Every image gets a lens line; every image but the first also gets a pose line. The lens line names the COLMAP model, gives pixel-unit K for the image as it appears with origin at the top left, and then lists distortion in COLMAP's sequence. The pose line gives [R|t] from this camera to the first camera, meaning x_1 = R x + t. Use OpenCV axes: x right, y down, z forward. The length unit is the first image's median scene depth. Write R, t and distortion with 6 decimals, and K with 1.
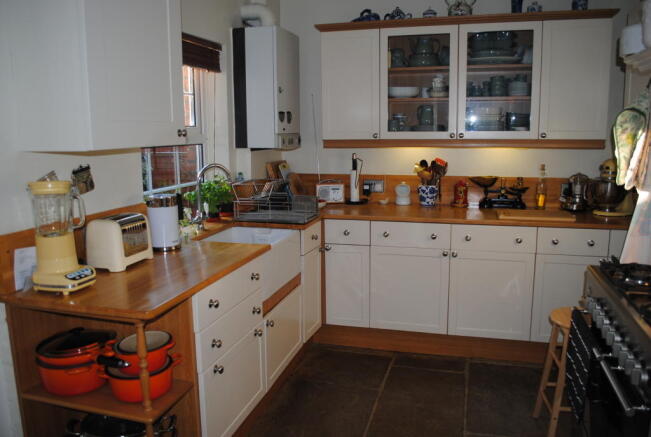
lens RADIAL K [[525.2, 0, 325.5], [0, 525.2, 218.5], [0, 0, 1]] dist [-0.081958, 0.008556]
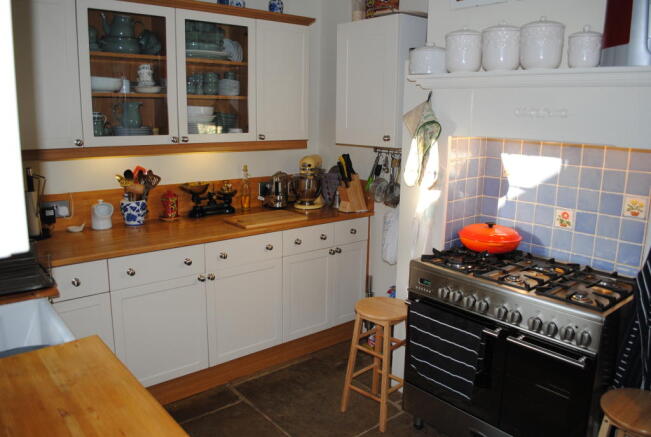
lens RADIAL K [[514.5, 0, 325.5], [0, 514.5, 218.5], [0, 0, 1]] dist [-0.069774, 0.004634]
pose [[0.559419, -0.147237, 0.815703, -0.308597], [0.121684, 0.988023, 0.094888, -0.079606], [-0.819904, 0.046176, 0.570635, 0.325057]]
